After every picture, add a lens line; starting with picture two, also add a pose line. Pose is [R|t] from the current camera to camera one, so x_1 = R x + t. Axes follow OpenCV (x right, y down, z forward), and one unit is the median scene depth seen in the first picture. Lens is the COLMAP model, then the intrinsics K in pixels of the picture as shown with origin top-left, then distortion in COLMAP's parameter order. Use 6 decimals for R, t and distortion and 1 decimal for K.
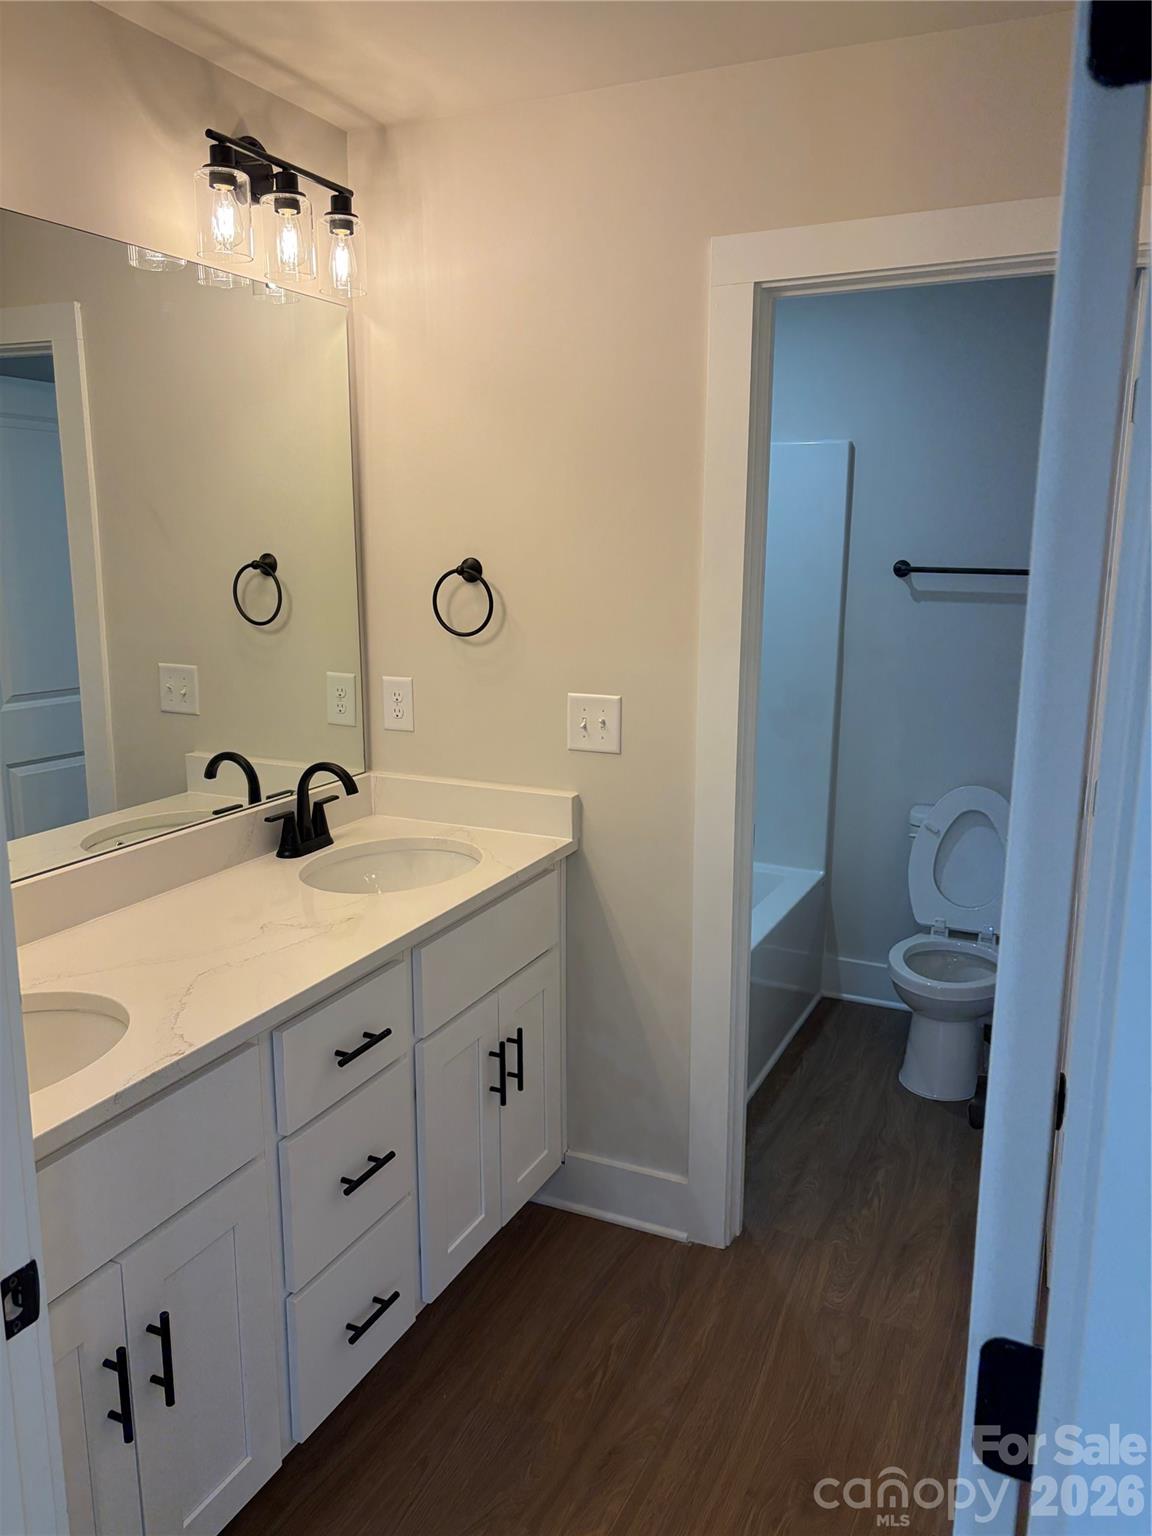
lens RADIAL K [[1146.5, 0, 570.3], [0, 1146.5, 767.5], [0, 0, 1]] dist [0.043298, -0.042081]
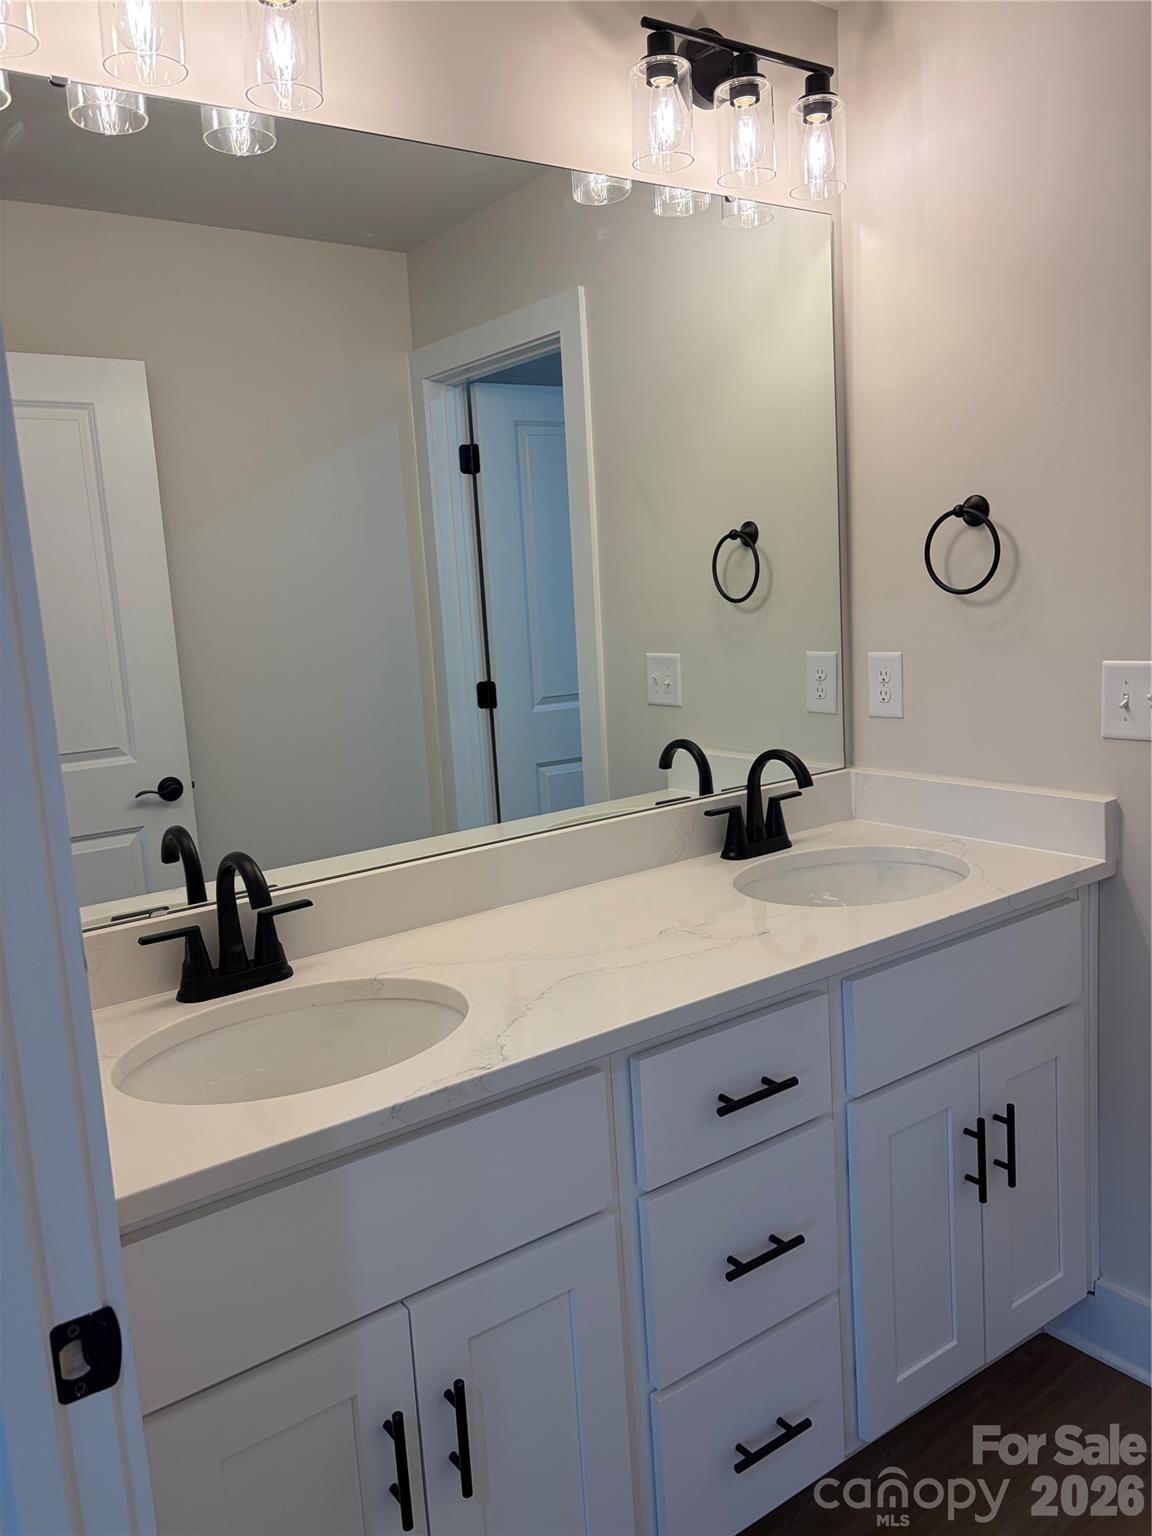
lens RADIAL K [[1146.5, 0, 584.1], [0, 1146.5, 775.8], [0, 0, 1]] dist [0.043298, -0.042081]
pose [[0.872741, 0.019775, -0.487784, 0.074049], [-0.029998, 0.999463, -0.013153, 0.030266], [0.487262, 0.026111, 0.872866, 0.194755]]
